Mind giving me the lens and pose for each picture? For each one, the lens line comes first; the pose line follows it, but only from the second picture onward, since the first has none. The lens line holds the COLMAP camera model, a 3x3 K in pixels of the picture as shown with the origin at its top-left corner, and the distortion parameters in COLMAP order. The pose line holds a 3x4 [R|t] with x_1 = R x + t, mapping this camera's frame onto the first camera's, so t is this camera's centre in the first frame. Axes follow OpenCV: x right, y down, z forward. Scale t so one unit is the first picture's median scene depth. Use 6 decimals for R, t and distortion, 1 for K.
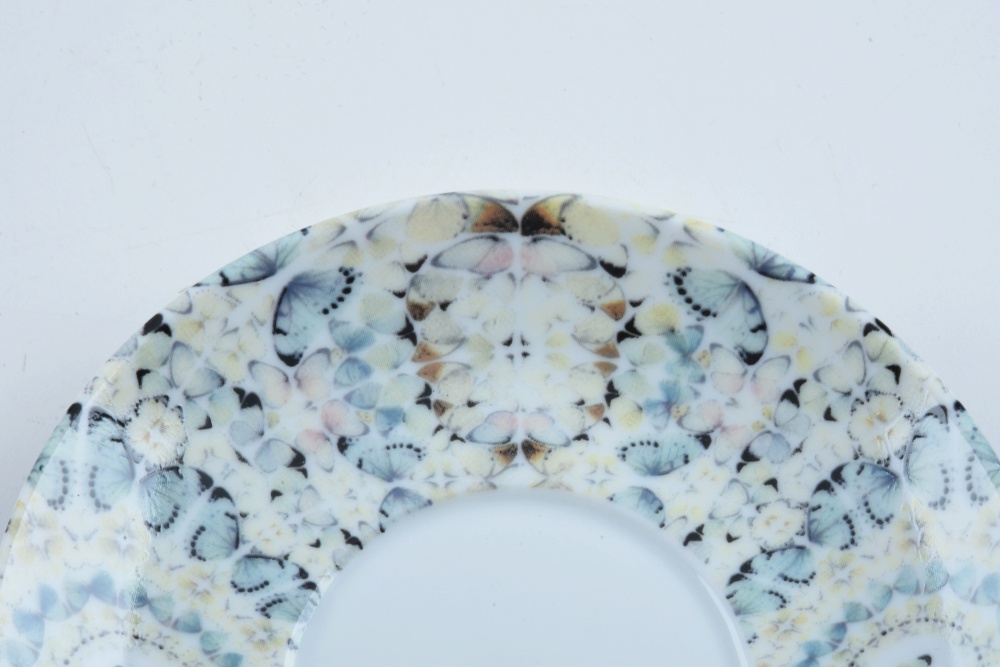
lens RADIAL K [[6061.4, 0, 500.4], [0, 6061.4, 333.5], [0, 0, 1]] dist [-0.331229, 0.000000]
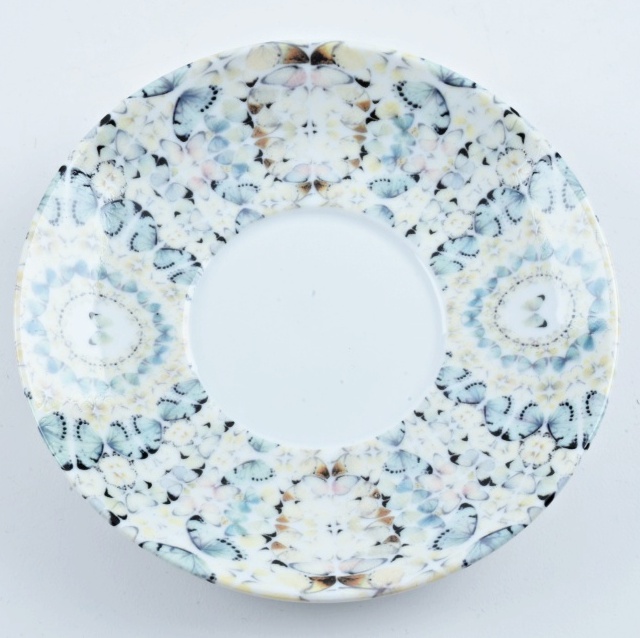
lens RADIAL K [[2165.5, 0, 319.9], [0, 2165.5, 318.7], [0, 0, 1]] dist [-0.063992, 0.000000]
pose [[0.999728, -0.023264, -0.001768, 0.005489], [0.023322, 0.994267, 0.104355, -0.008350], [-0.000670, -0.104367, 0.994539, 0.360295]]
